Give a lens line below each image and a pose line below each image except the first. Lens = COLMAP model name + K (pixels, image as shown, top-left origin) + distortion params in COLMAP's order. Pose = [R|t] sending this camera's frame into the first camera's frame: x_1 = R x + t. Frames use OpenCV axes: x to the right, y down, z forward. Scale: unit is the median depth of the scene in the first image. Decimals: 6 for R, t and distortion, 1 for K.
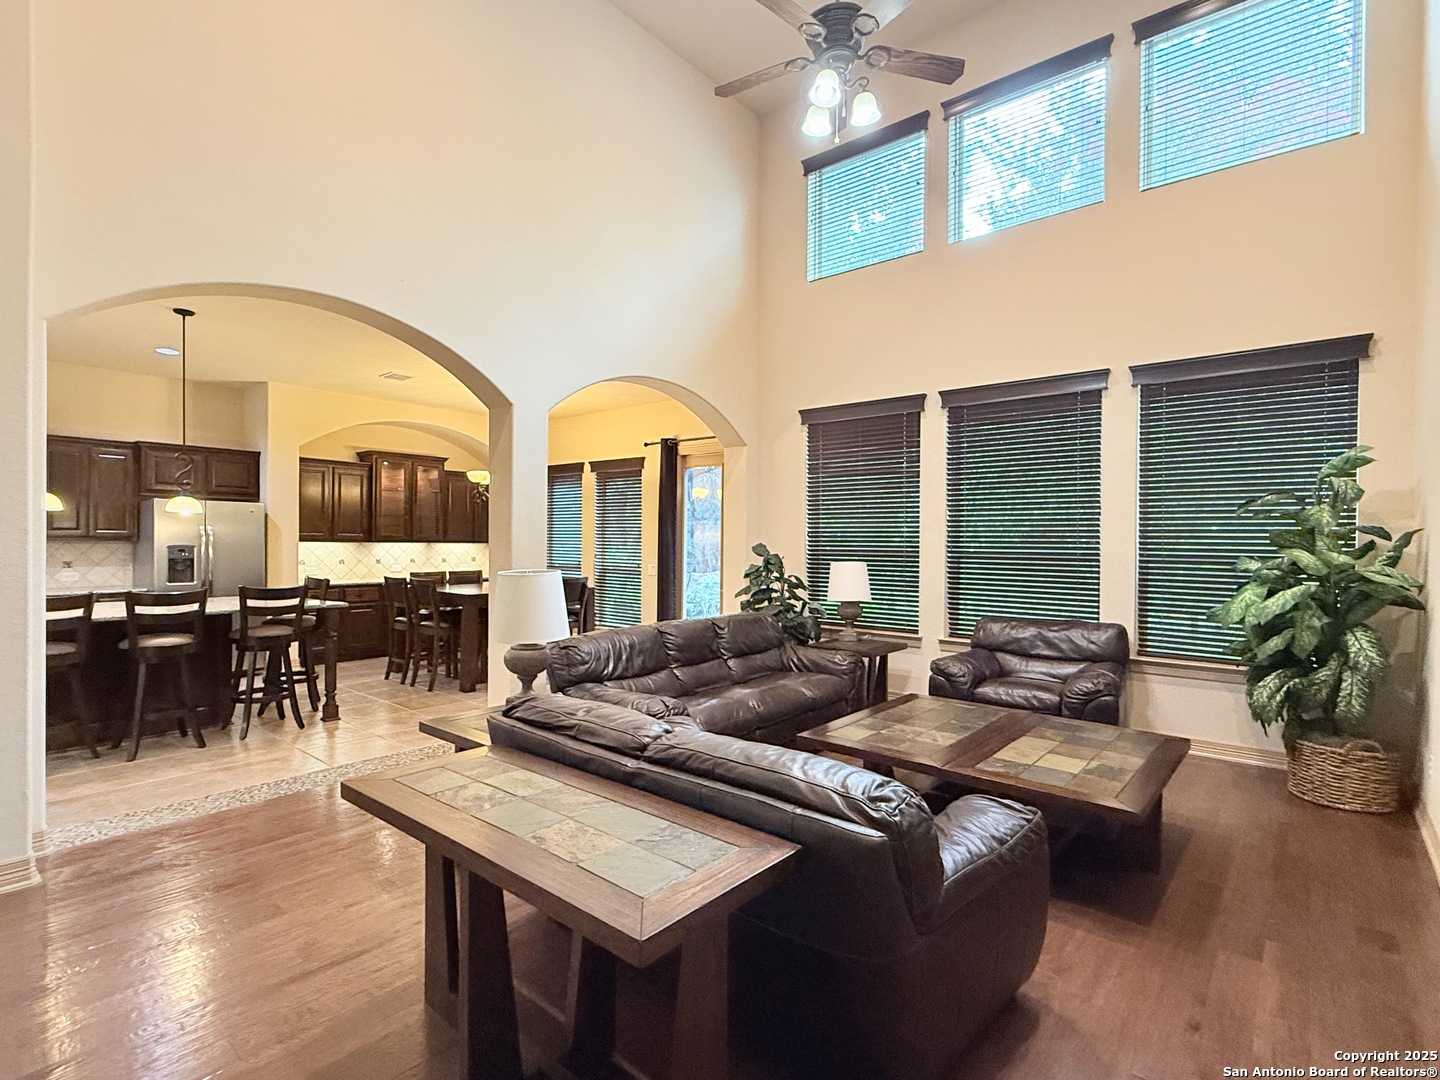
lens RADIAL K [[701.6, 0, 717.4], [0, 701.6, 545.2], [0, 0, 1]] dist [-0.000156, -0.000205]
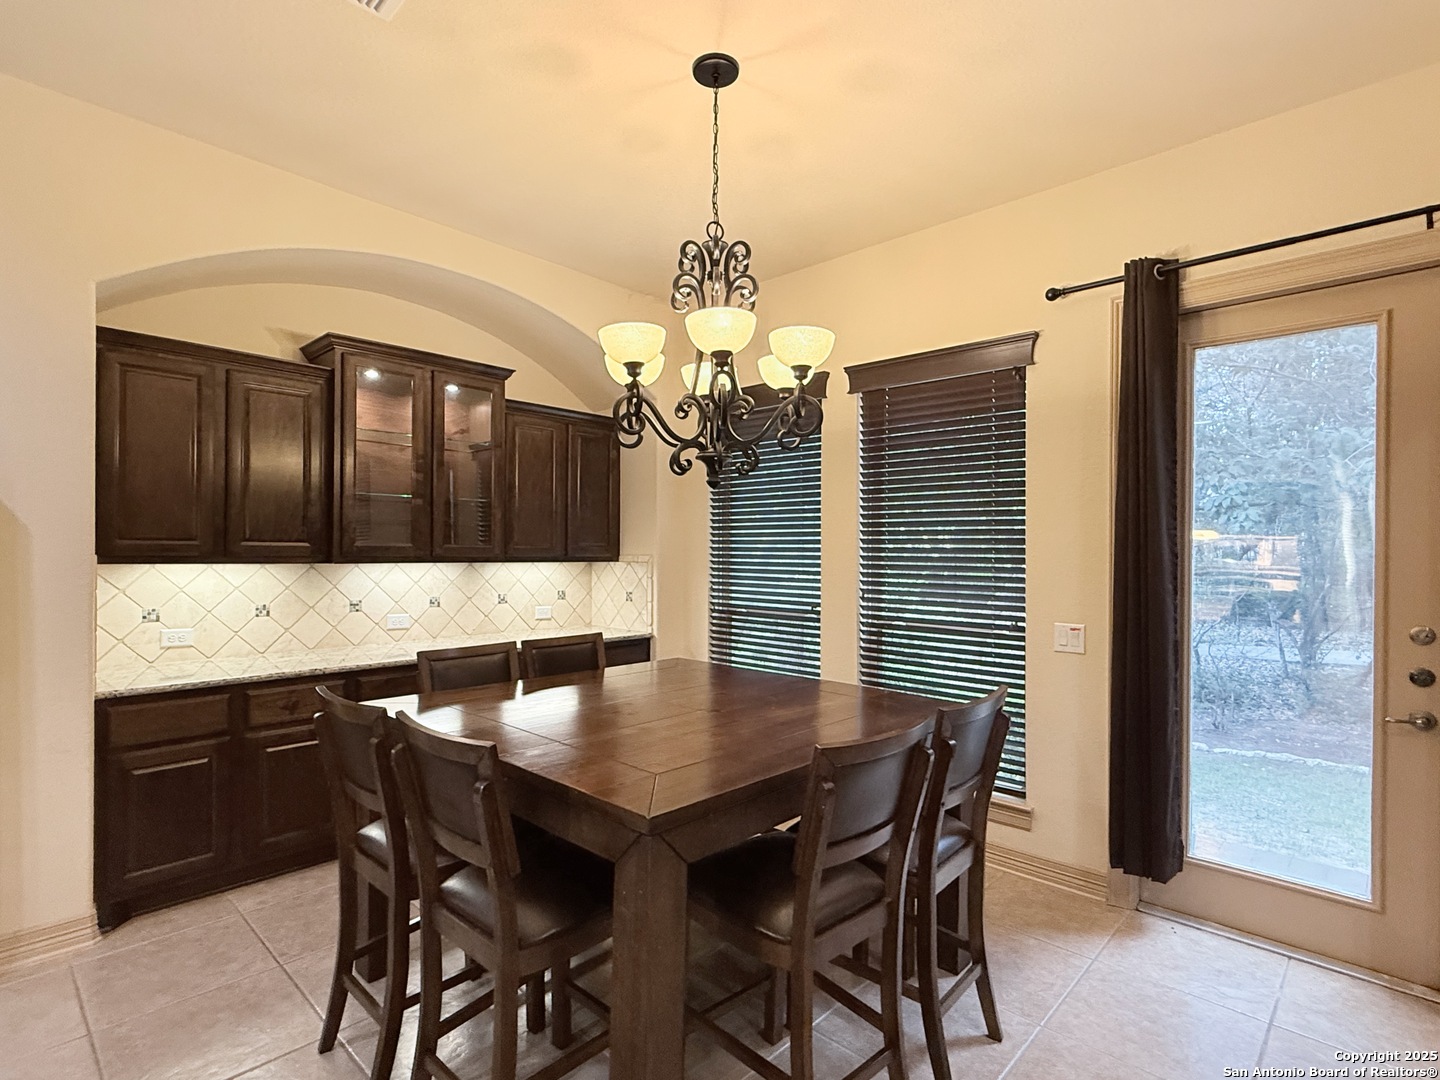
lens RADIAL K [[724.6, 0, 716.3], [0, 724.6, 546.2], [0, 0, 1]] dist [-0.000385, 0.001246]
pose [[0.997940, -0.004657, -0.063980, -0.284476], [0.003823, 0.999906, -0.013161, -0.008870], [0.064035, 0.012890, 0.997864, 0.693564]]
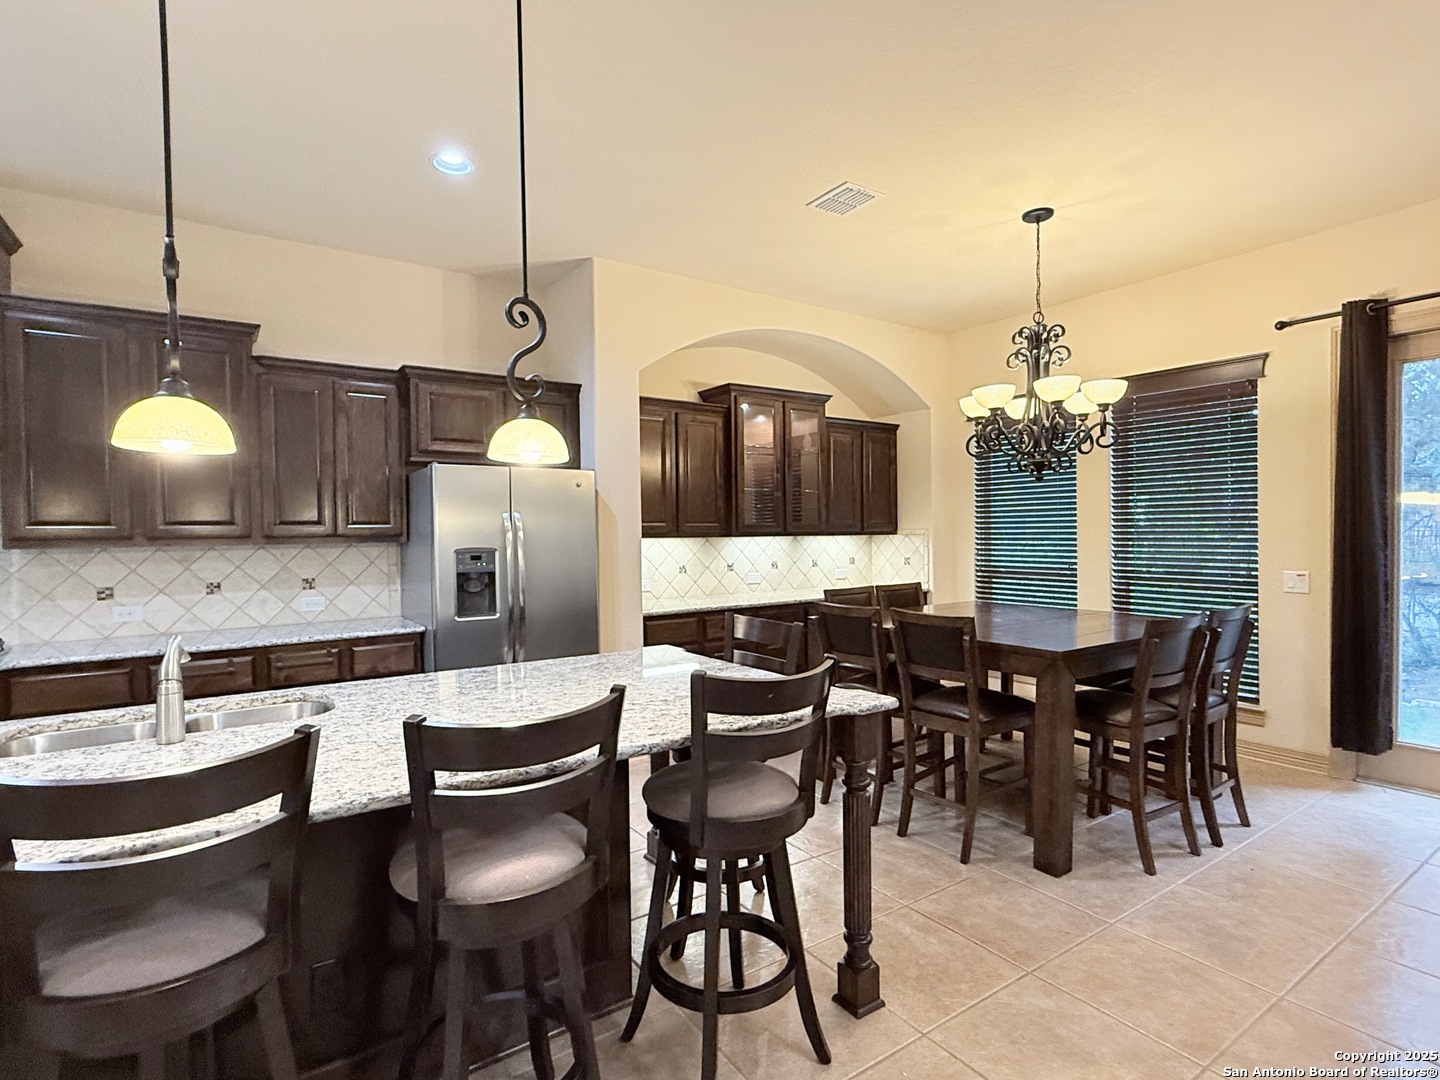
lens RADIAL K [[732.1, 0, 715.6], [0, 732.1, 542.3], [0, 0, 1]] dist [0.000603, -0.000021]
pose [[0.962211, -0.018062, -0.271704, -0.387911], [0.020252, 0.999781, 0.005257, -0.003389], [0.271550, -0.010561, 0.962366, 0.452711]]
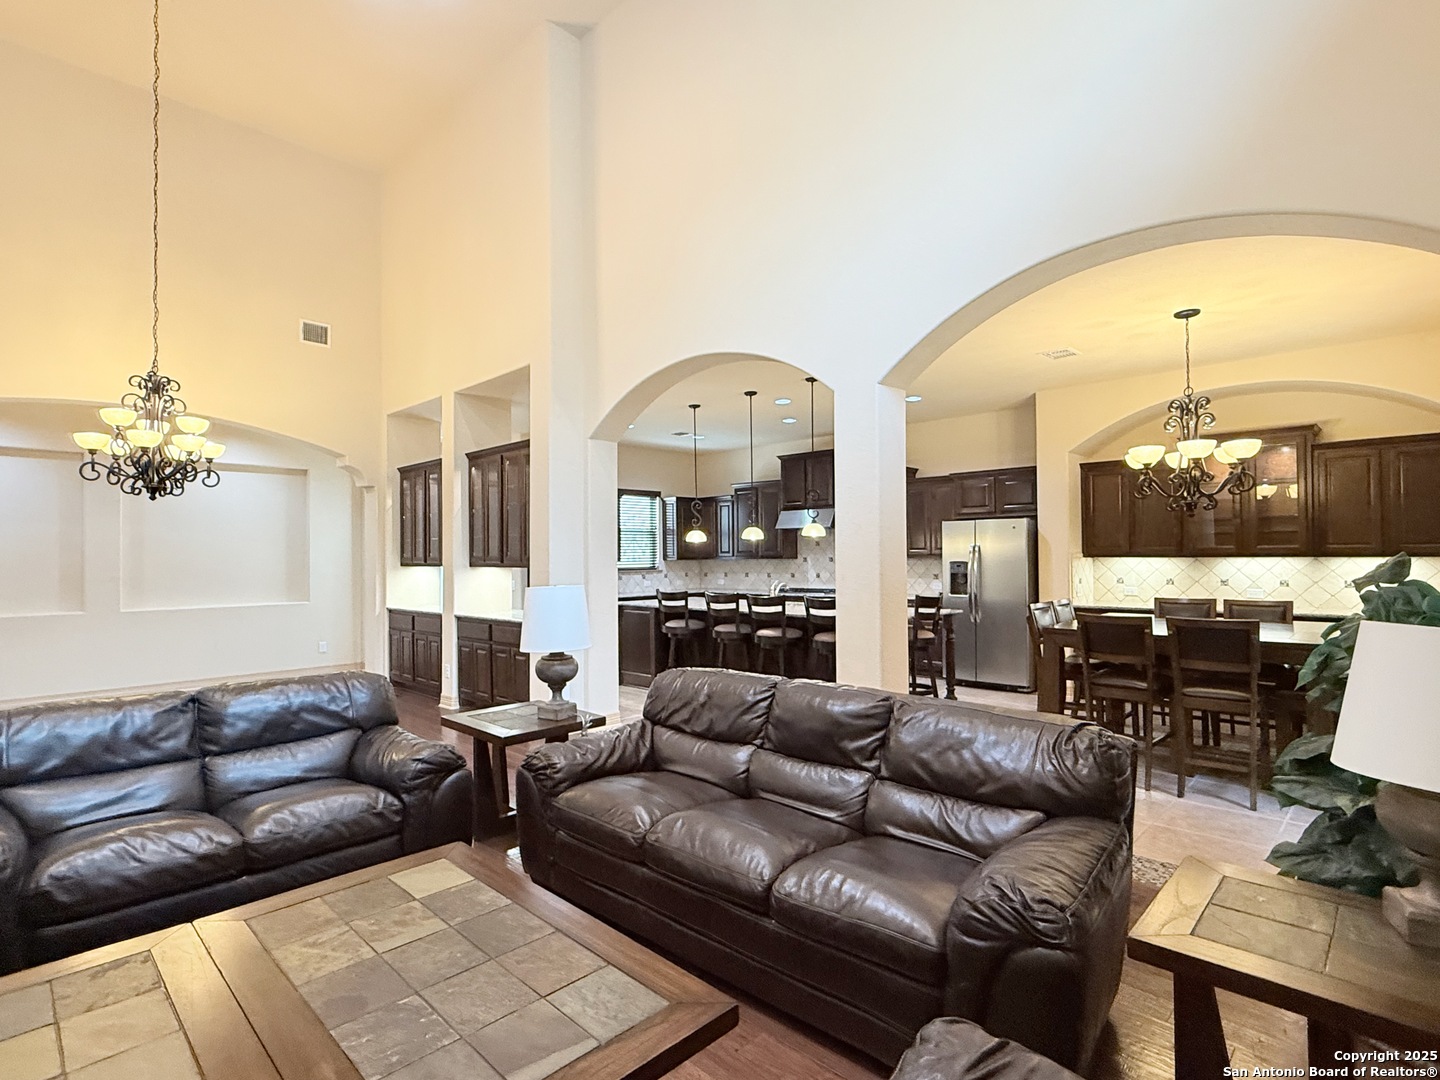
lens RADIAL K [[724.6, 0, 716.3], [0, 724.6, 546.2], [0, 0, 1]] dist [-0.000385, 0.001246]
pose [[-0.072662, -0.021514, -0.997125, 0.389761], [0.002219, 0.999761, -0.021733, -0.000146], [0.997354, -0.003791, -0.072597, 0.631531]]
